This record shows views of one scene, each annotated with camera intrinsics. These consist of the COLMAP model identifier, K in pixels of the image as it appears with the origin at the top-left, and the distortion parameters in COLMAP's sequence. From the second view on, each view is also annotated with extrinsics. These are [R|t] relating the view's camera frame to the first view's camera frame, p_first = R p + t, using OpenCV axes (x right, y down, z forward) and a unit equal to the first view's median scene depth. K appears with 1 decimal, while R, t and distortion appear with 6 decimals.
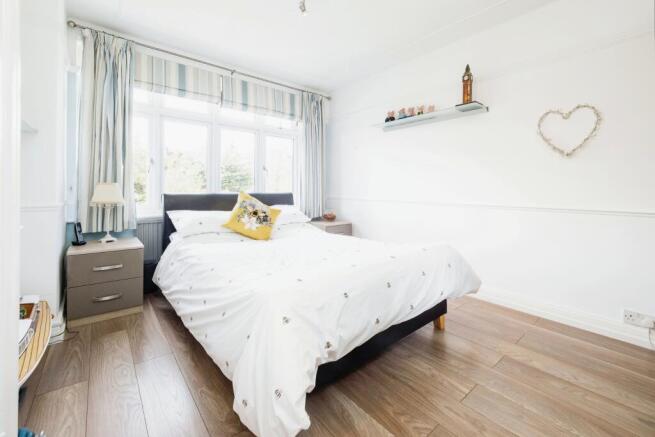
lens RADIAL K [[282.4, 0, 329.8], [0, 282.4, 187.6], [0, 0, 1]] dist [0.000152, 0.000104]
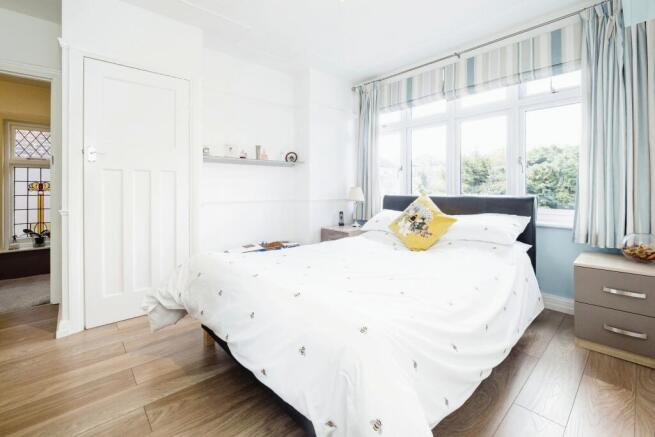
lens RADIAL K [[282.4, 0, 329.8], [0, 282.4, 187.6], [0, 0, 1]] dist [0.000152, 0.000104]
pose [[0.050549, -0.005684, -0.998705, 0.564421], [0.018433, 0.999819, -0.004758, -0.006865], [0.998551, -0.018168, 0.050644, 0.629939]]
